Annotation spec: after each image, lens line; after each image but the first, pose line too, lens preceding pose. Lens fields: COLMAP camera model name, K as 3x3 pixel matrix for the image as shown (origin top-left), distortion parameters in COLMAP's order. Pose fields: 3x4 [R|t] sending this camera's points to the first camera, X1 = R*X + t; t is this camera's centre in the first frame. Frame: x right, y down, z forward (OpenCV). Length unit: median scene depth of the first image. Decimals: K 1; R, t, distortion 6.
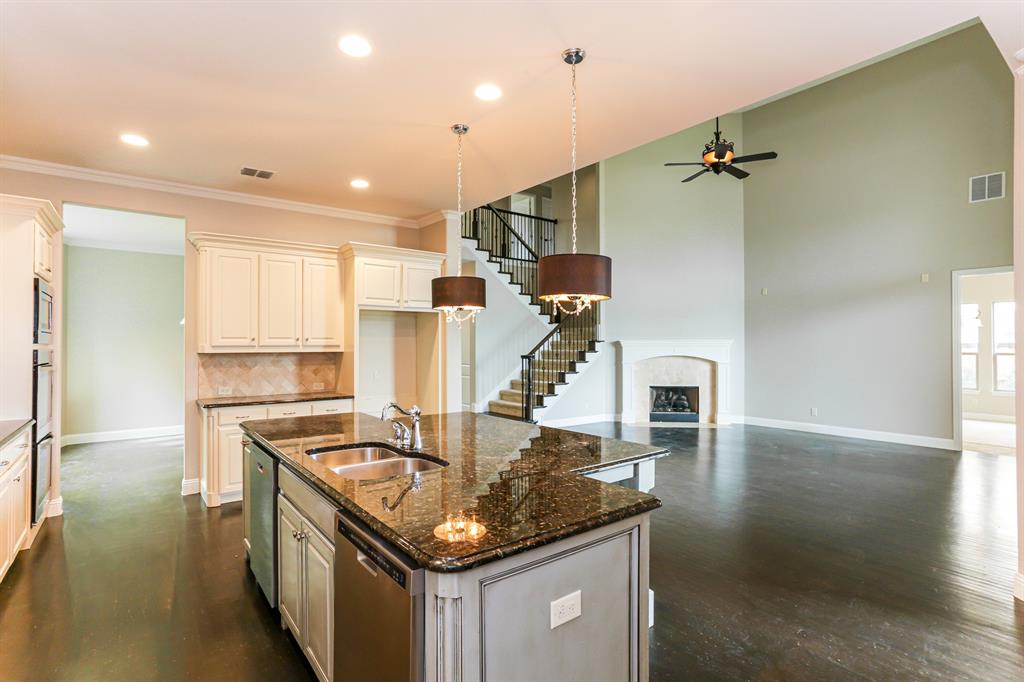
lens RADIAL K [[498.8, 0, 512.0], [0, 498.8, 341.0], [0, 0, 1]] dist [-0.063556, 0.048147]
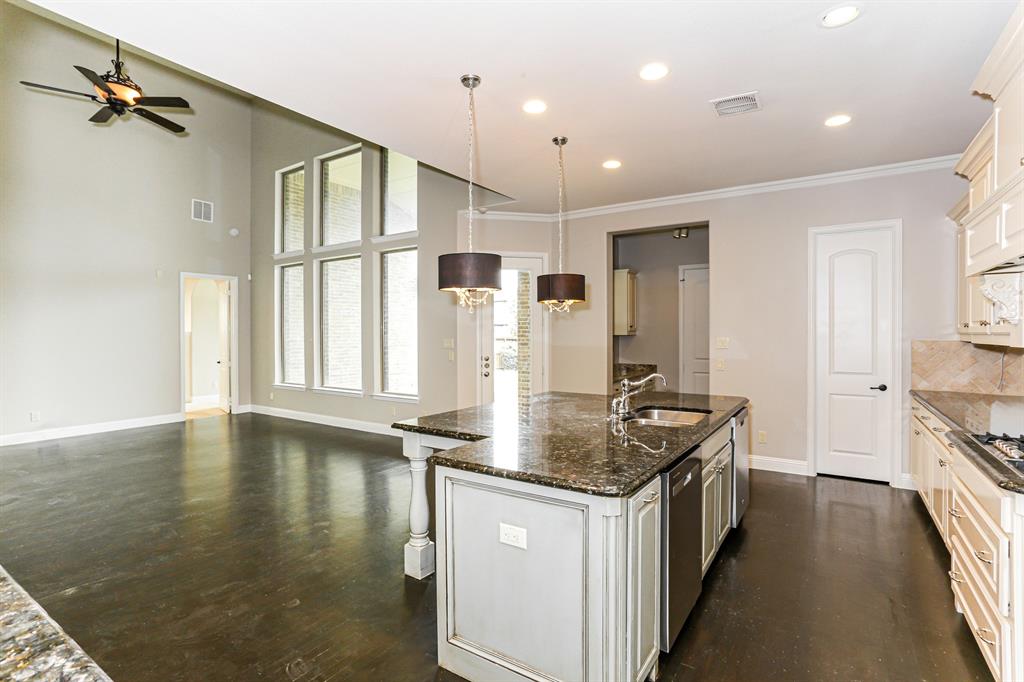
lens RADIAL K [[498.8, 0, 512.0], [0, 498.8, 341.0], [0, 0, 1]] dist [-0.063556, 0.048147]
pose [[-0.332961, -0.024377, 0.942625, -0.361941], [0.005301, 0.999602, 0.027723, -0.003622], [-0.942926, 0.014227, -0.332699, 0.470052]]
